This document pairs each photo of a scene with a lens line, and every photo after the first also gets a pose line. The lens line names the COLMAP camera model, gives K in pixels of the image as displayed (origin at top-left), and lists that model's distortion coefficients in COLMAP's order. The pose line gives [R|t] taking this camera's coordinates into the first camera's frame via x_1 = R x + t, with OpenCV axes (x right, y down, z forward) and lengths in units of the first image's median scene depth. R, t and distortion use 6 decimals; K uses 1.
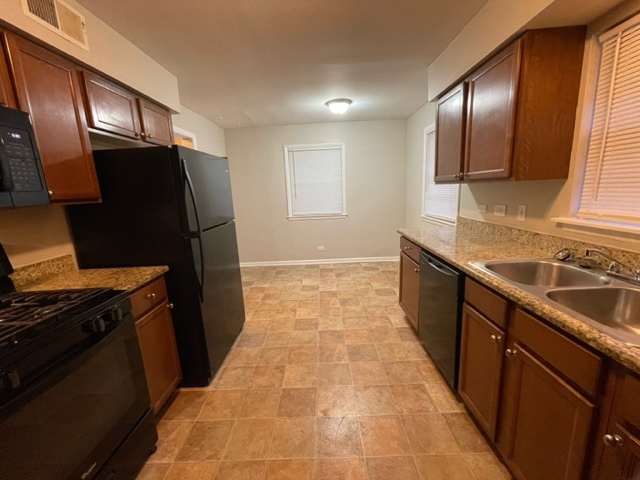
lens RADIAL K [[260.5, 0, 319.8], [0, 260.5, 240.9], [0, 0, 1]] dist [-0.001259, 0.000024]
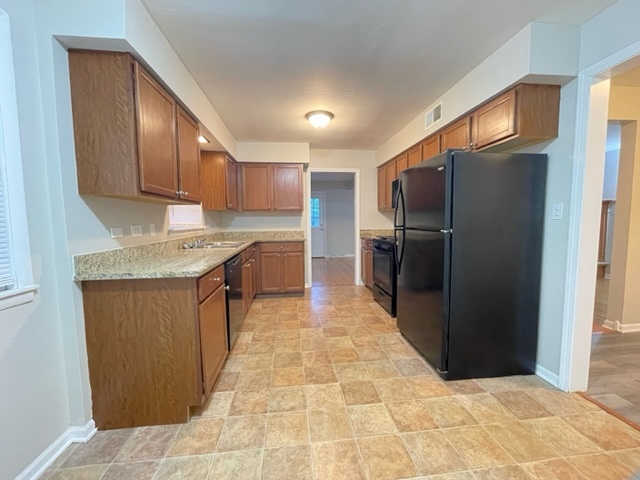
lens RADIAL K [[260.5, 0, 320.1], [0, 260.5, 237.7], [0, 0, 1]] dist [-0.001259, 0.000024]
pose [[-0.990846, 0.065027, -0.118306, 0.127652], [0.031132, 0.962789, 0.268457, -0.307162], [0.131360, 0.262316, -0.955999, 1.874008]]
